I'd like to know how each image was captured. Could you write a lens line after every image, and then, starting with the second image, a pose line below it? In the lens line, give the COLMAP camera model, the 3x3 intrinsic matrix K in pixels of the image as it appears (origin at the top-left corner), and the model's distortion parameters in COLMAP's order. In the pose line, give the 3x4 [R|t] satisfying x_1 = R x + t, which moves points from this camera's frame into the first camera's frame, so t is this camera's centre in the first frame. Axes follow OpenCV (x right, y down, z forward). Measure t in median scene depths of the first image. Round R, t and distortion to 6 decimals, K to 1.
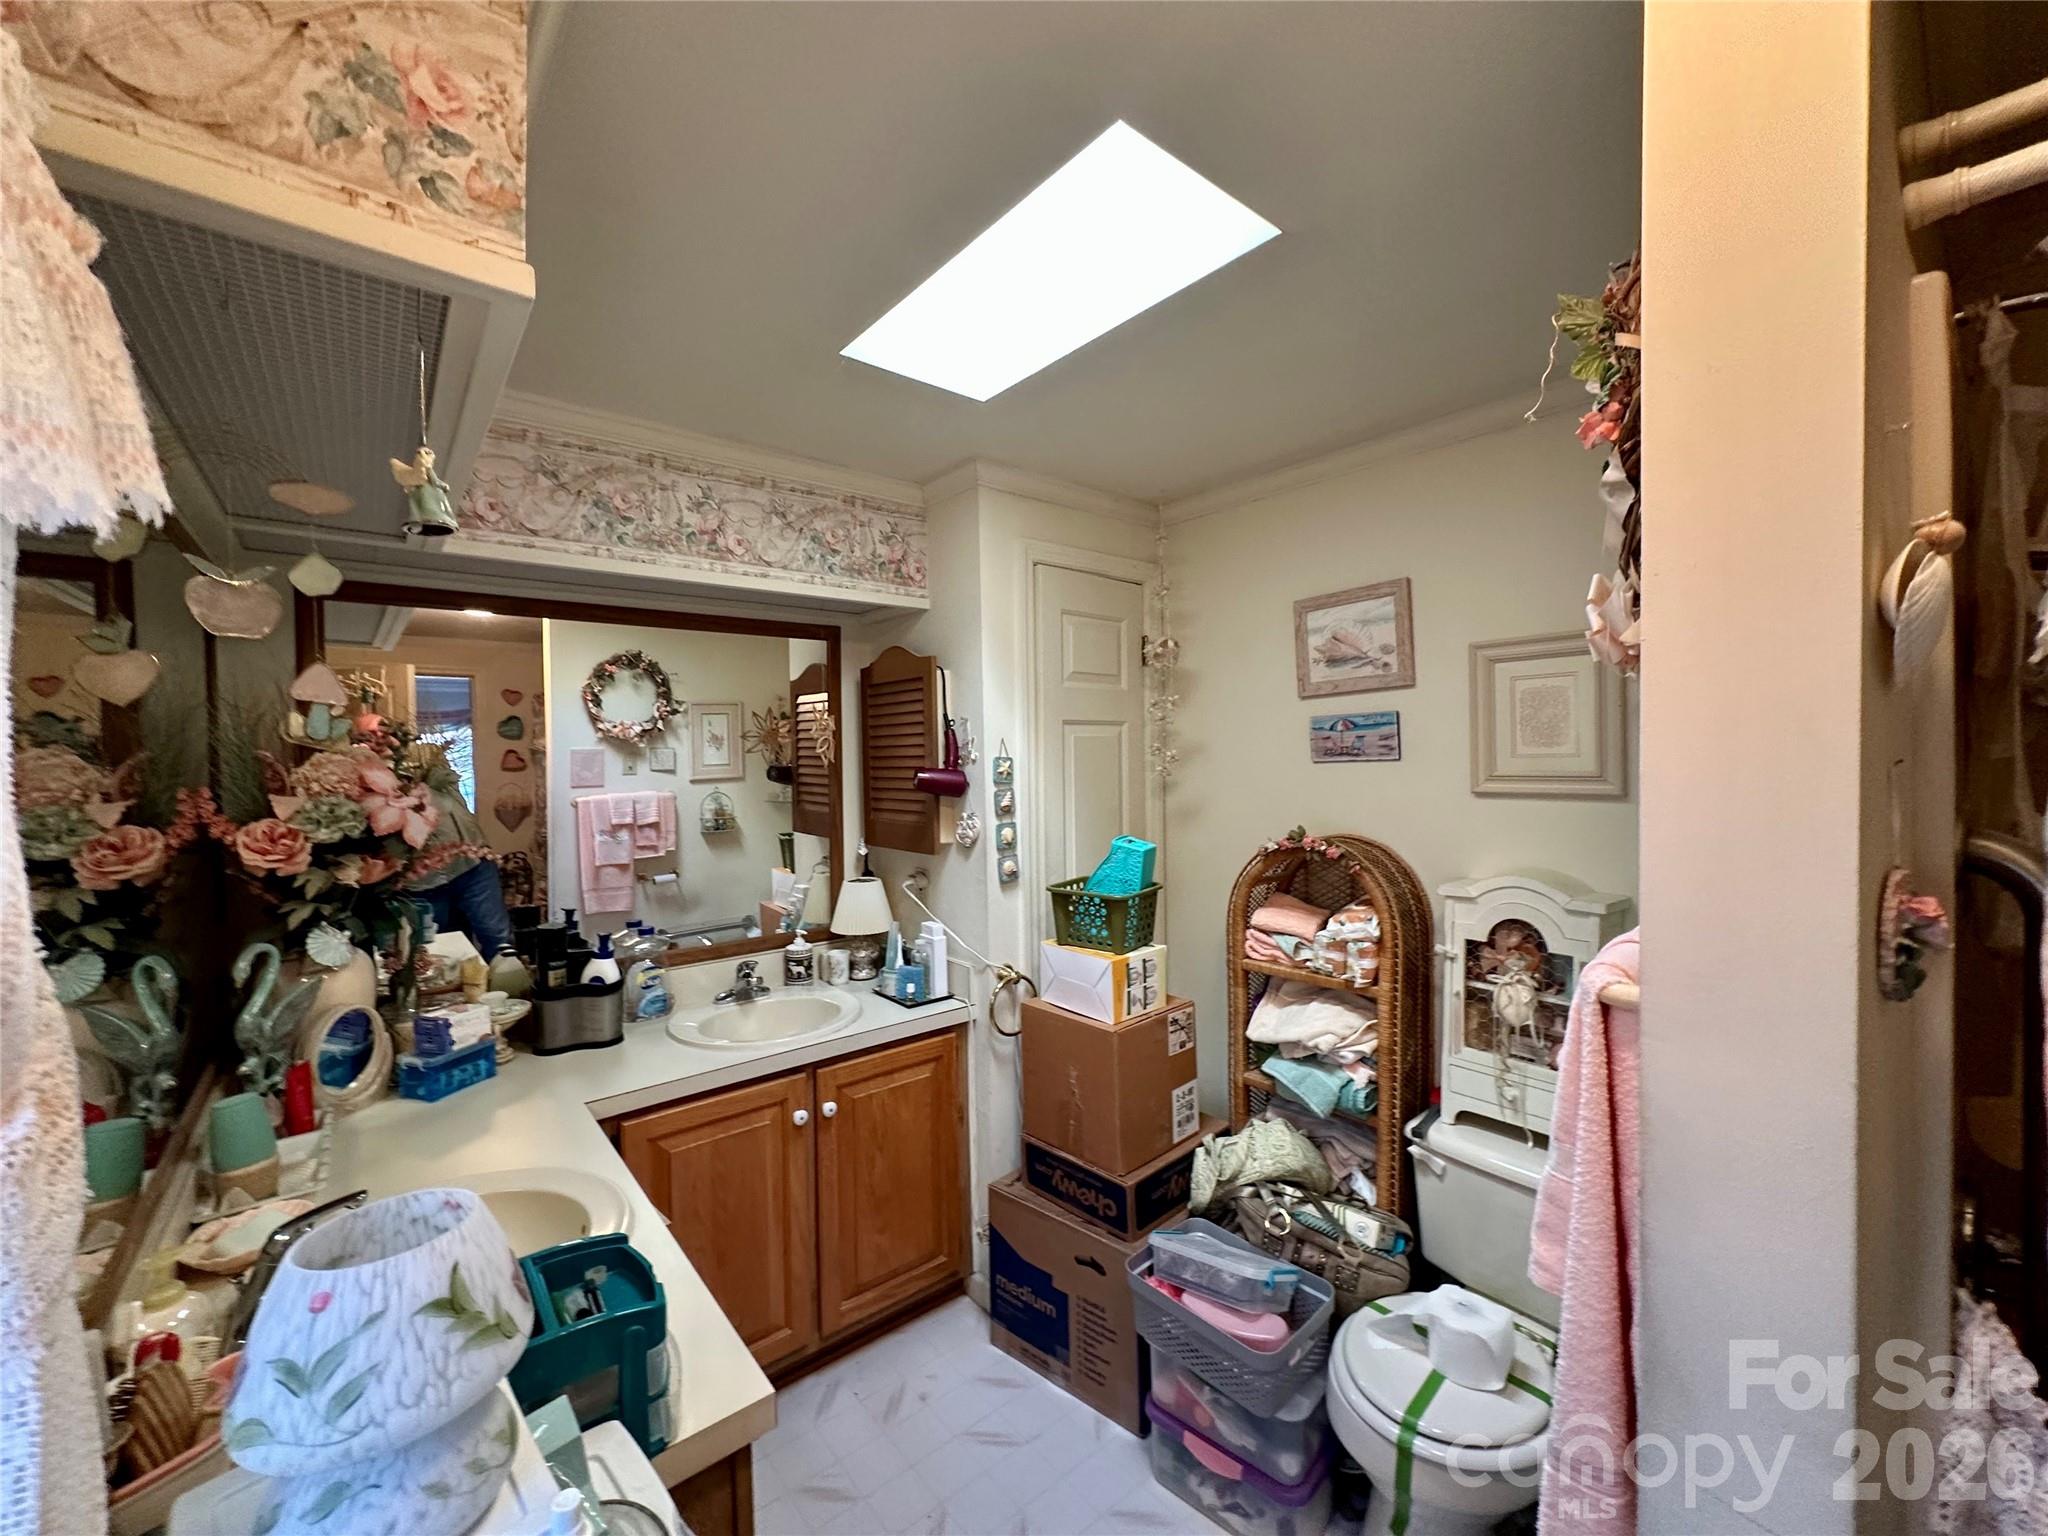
lens RADIAL K [[815.2, 0, 1024.0], [0, 815.2, 768.0], [0, 0, 1]] dist [-0.001590, -0.000344]
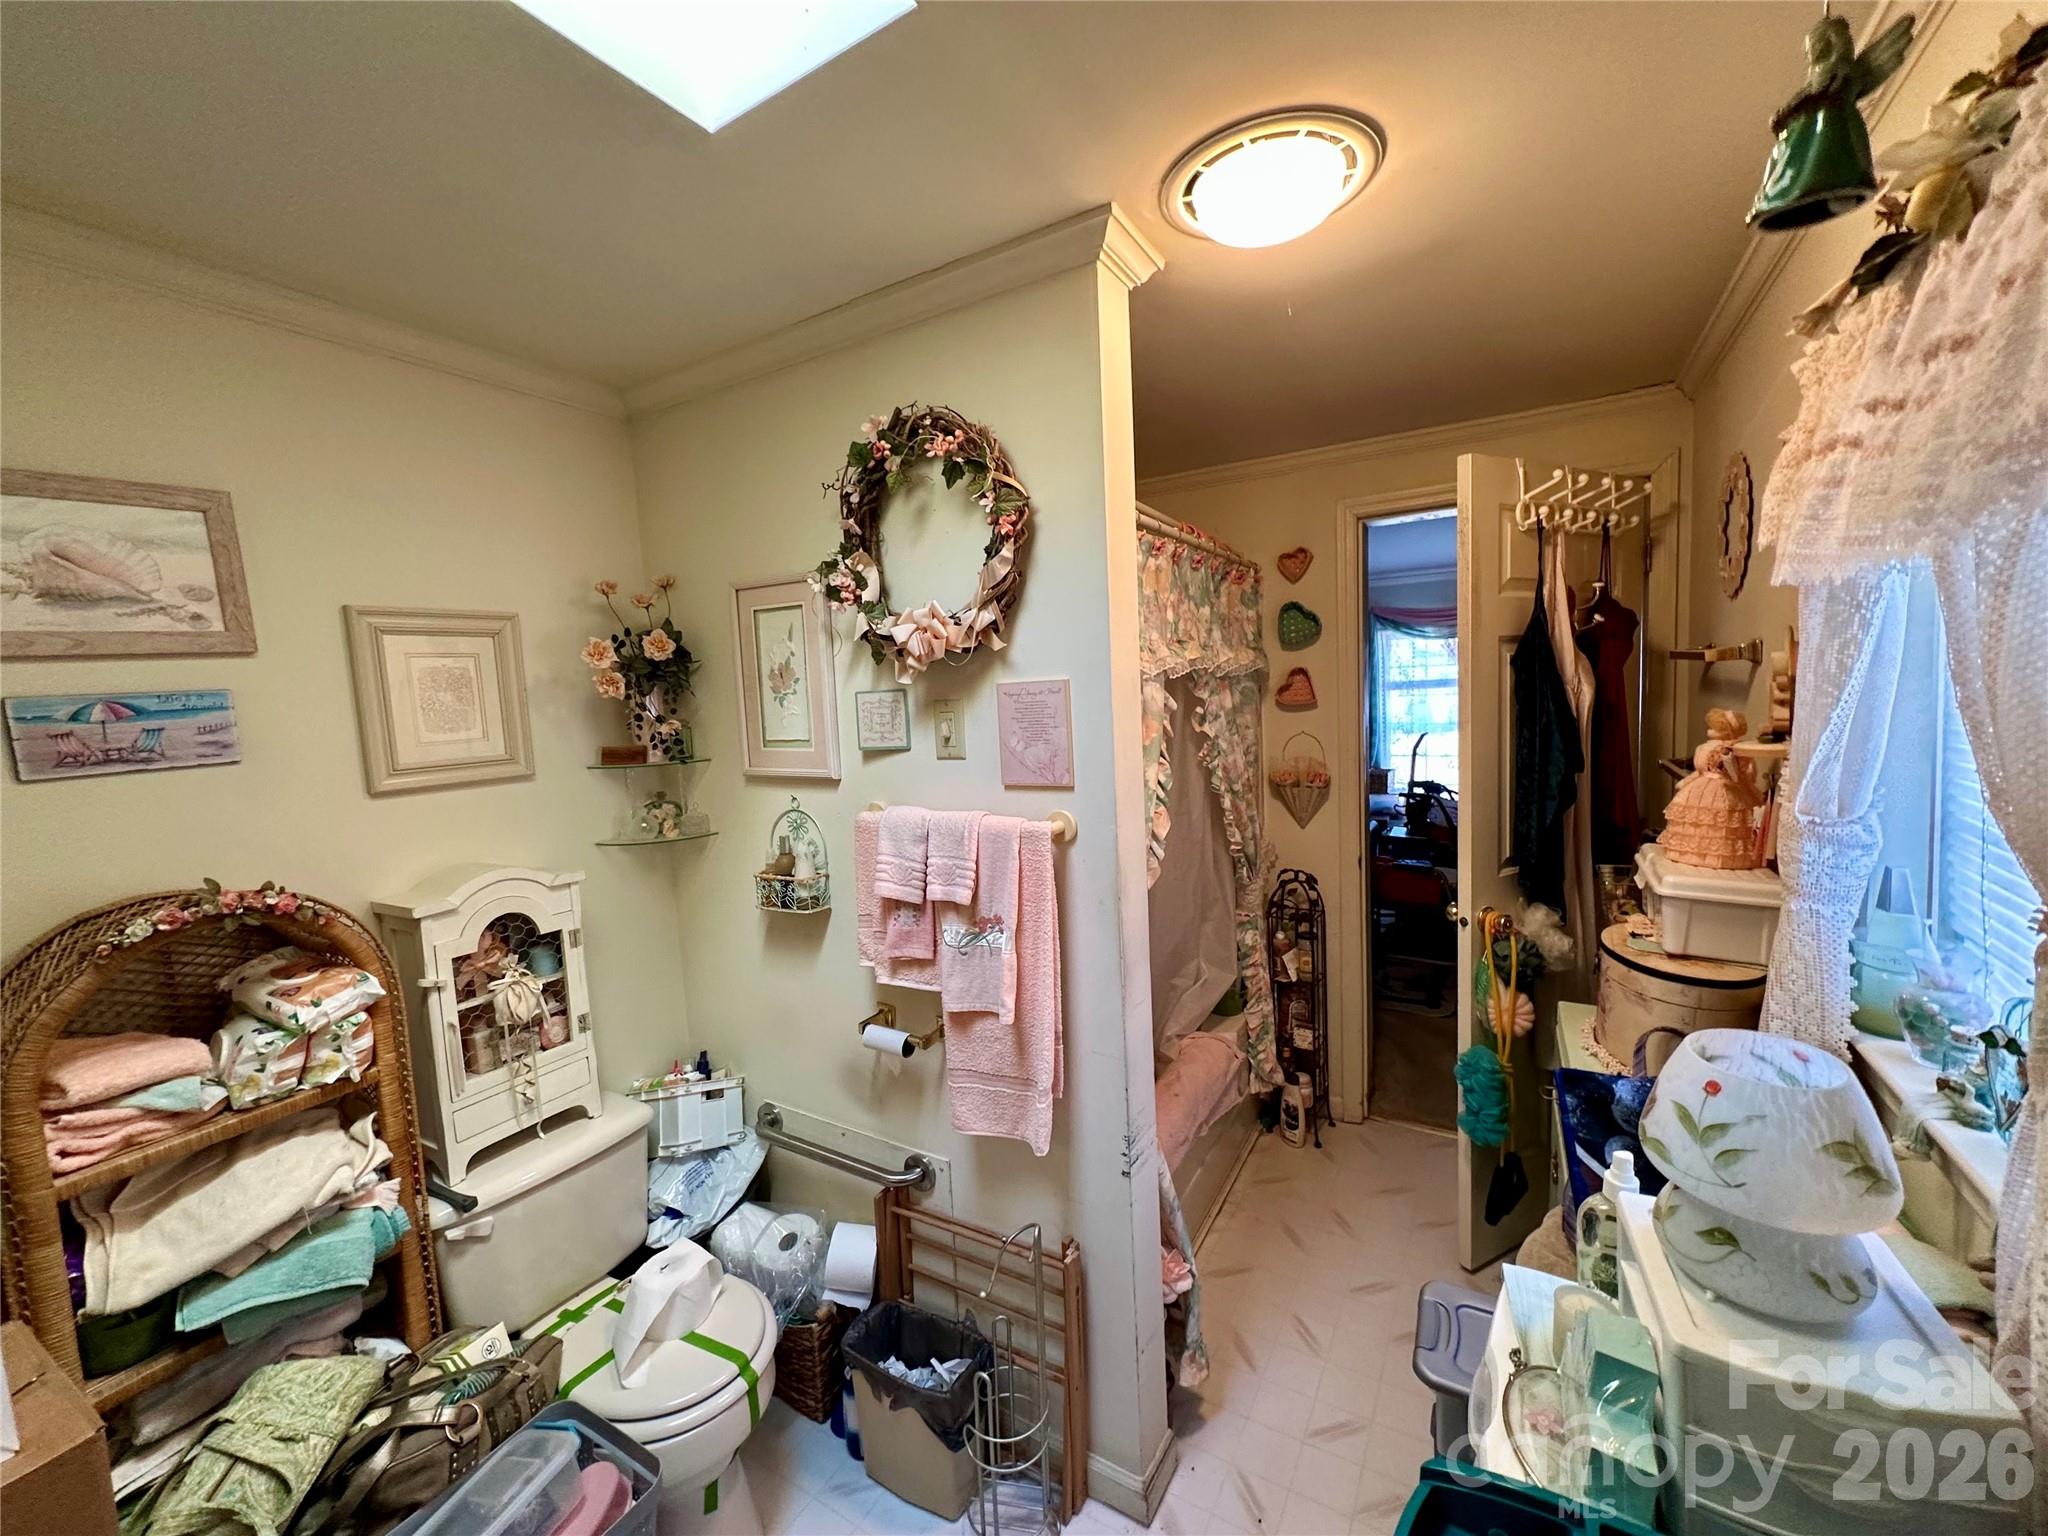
lens RADIAL K [[815.2, 0, 1024.0], [0, 815.2, 768.0], [0, 0, 1]] dist [-0.001590, -0.000344]
pose [[-0.331410, -0.056342, 0.941803, -0.393077], [0.071970, 0.993797, 0.084777, -0.015415], [-0.940738, 0.095877, -0.325299, 0.610725]]
